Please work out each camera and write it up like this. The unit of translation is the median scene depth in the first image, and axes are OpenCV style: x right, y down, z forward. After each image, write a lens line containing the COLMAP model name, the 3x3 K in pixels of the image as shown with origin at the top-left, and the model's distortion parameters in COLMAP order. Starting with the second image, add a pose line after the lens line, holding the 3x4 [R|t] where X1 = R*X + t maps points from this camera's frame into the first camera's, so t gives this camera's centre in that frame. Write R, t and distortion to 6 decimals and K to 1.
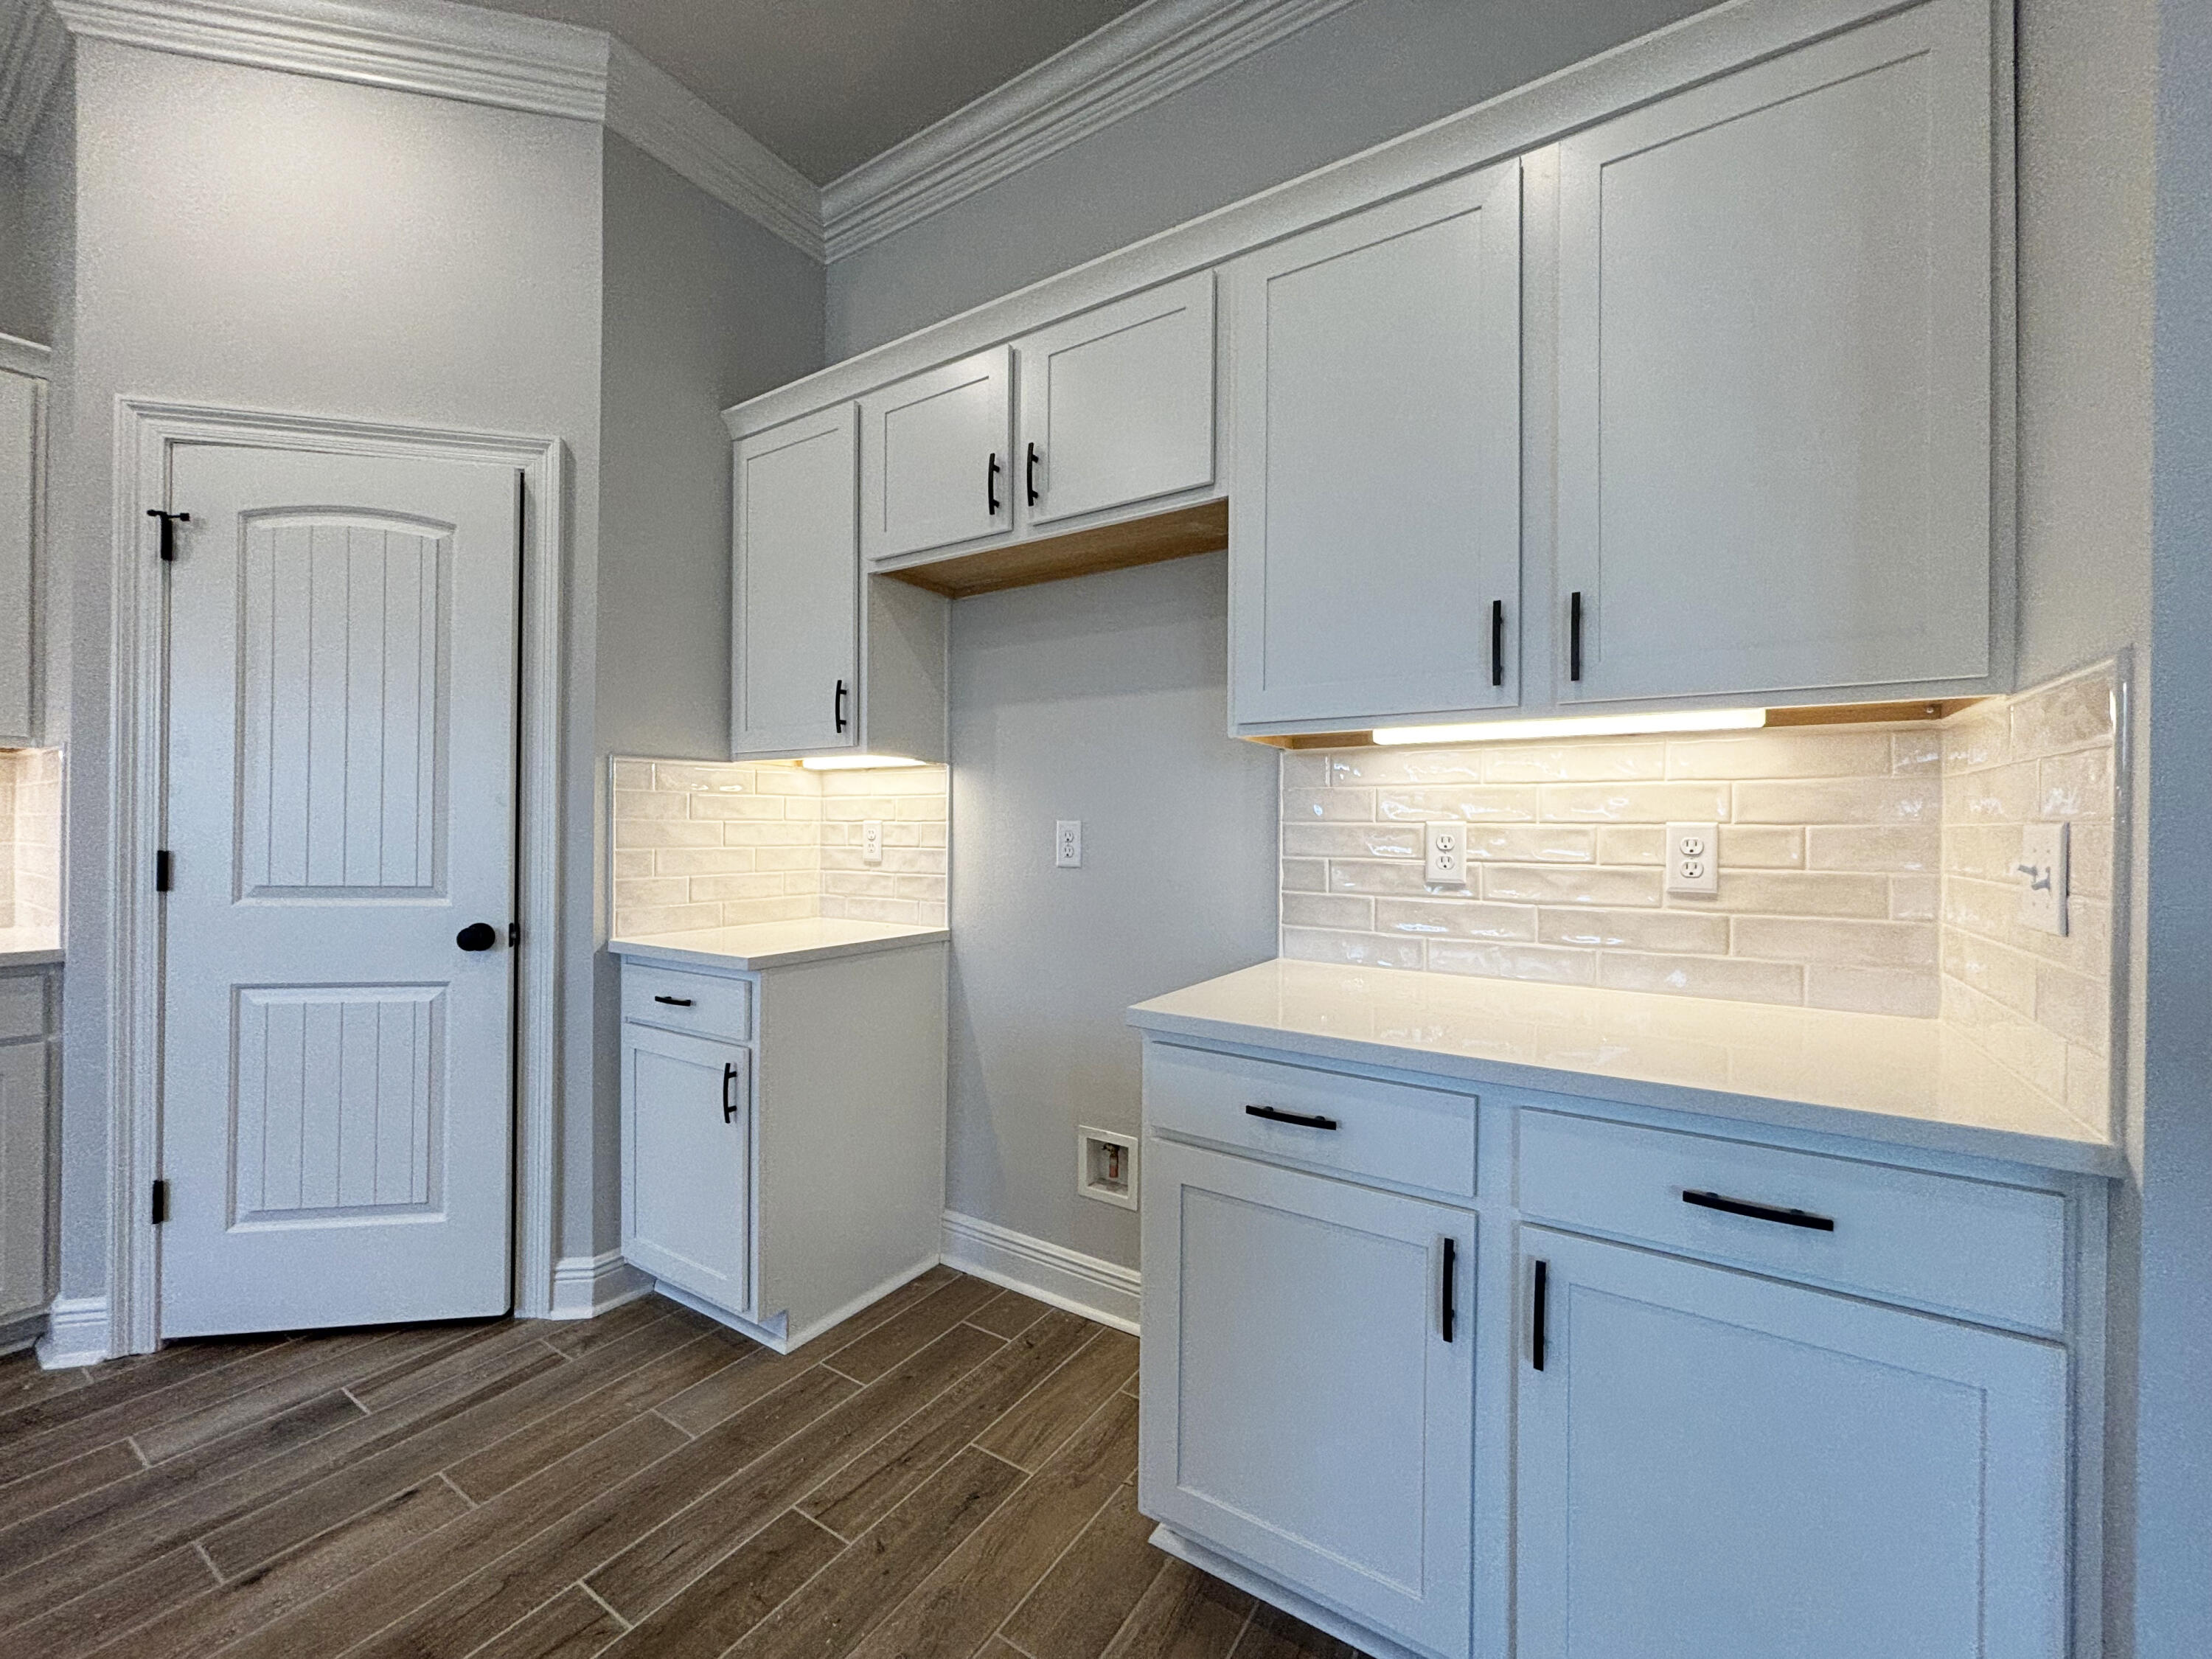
lens RADIAL K [[886.1, 0, 1112.0], [0, 886.1, 827.2], [0, 0, 1]] dist [0.000675, -0.000263]
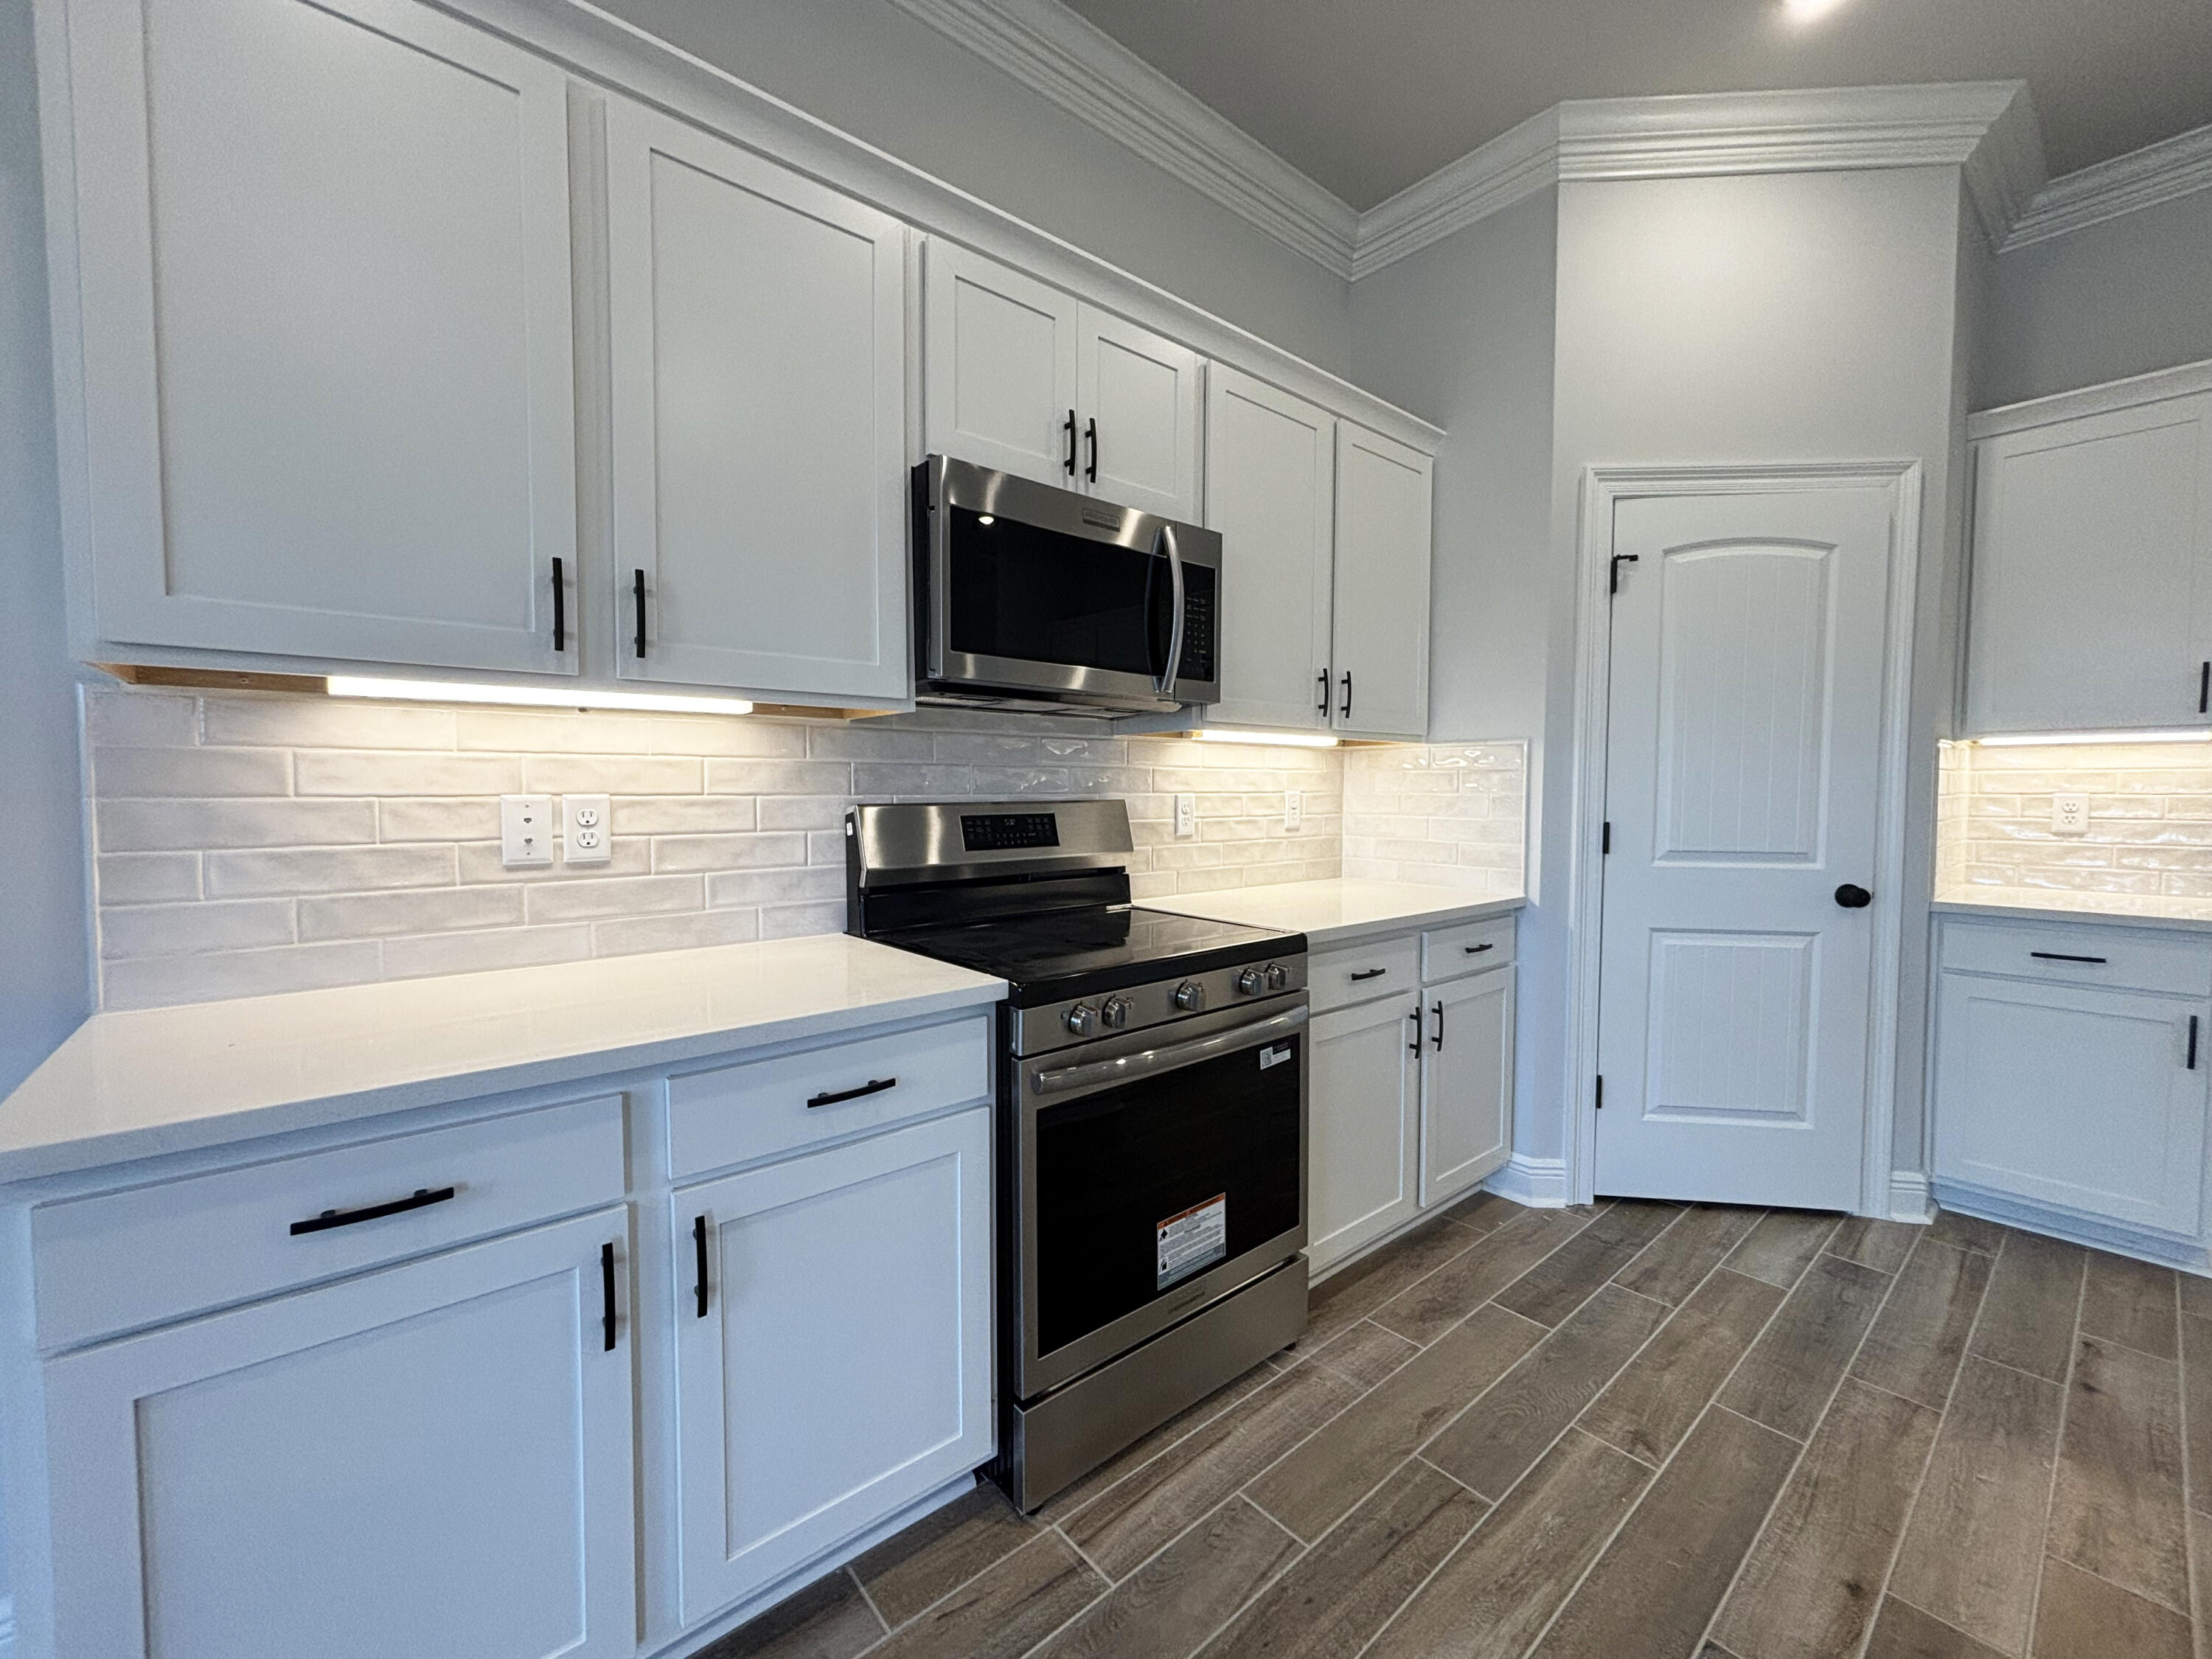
lens RADIAL K [[886.1, 0, 1105.7], [0, 886.1, 829.5], [0, 0, 1]] dist [0.000675, -0.000263]
pose [[0.957618, 0.007100, -0.287953, -1.380148], [0.005699, 0.999033, 0.043585, -0.022884], [0.287984, -0.043379, 0.956652, -0.432820]]
